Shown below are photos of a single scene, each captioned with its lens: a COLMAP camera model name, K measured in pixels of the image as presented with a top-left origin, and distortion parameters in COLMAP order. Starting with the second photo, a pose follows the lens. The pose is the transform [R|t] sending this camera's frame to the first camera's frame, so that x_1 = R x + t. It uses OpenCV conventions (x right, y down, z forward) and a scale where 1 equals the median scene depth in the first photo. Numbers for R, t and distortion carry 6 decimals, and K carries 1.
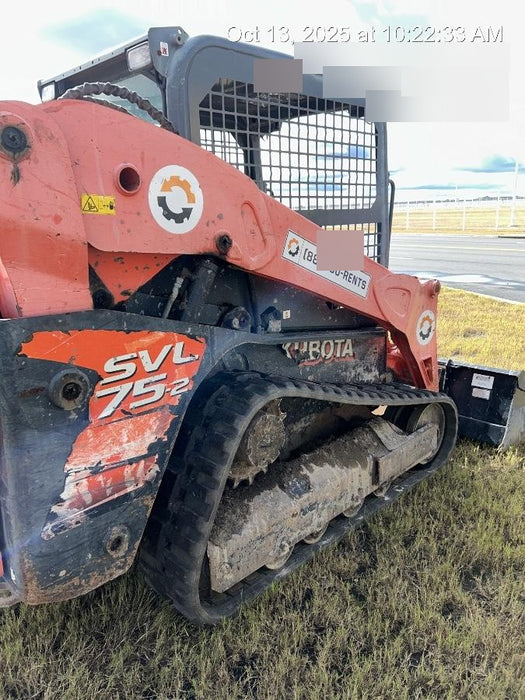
lens RADIAL K [[518.8, 0, 262.5], [0, 518.8, 350.0], [0, 0, 1]] dist [0.070053, -0.093562]
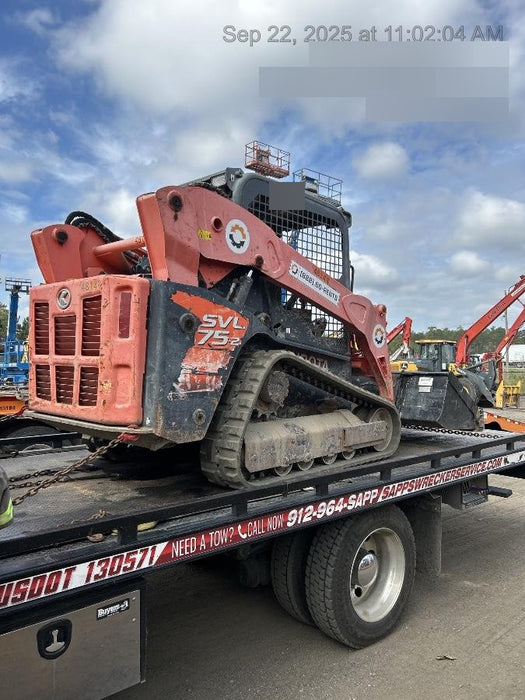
lens RADIAL K [[518.8, 0, 262.5], [0, 518.8, 350.0], [0, 0, 1]] dist [0.070053, -0.093562]
pose [[0.997962, 0.043459, 0.046727, -0.151432], [-0.030357, 0.967406, -0.251403, 0.570307], [-0.056130, 0.249472, 0.966754, -0.775808]]
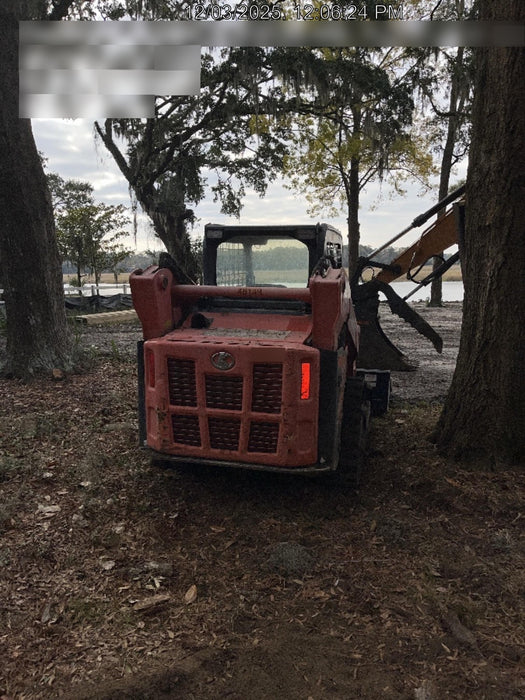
lens RADIAL K [[518.8, 0, 262.5], [0, 518.8, 350.0], [0, 0, 1]] dist [0.070053, -0.093562]
pose [[0.864561, -0.057141, 0.499269, -1.668007], [0.095823, 0.994031, -0.052166, 0.028785], [-0.493308, 0.092942, 0.864875, -0.847592]]
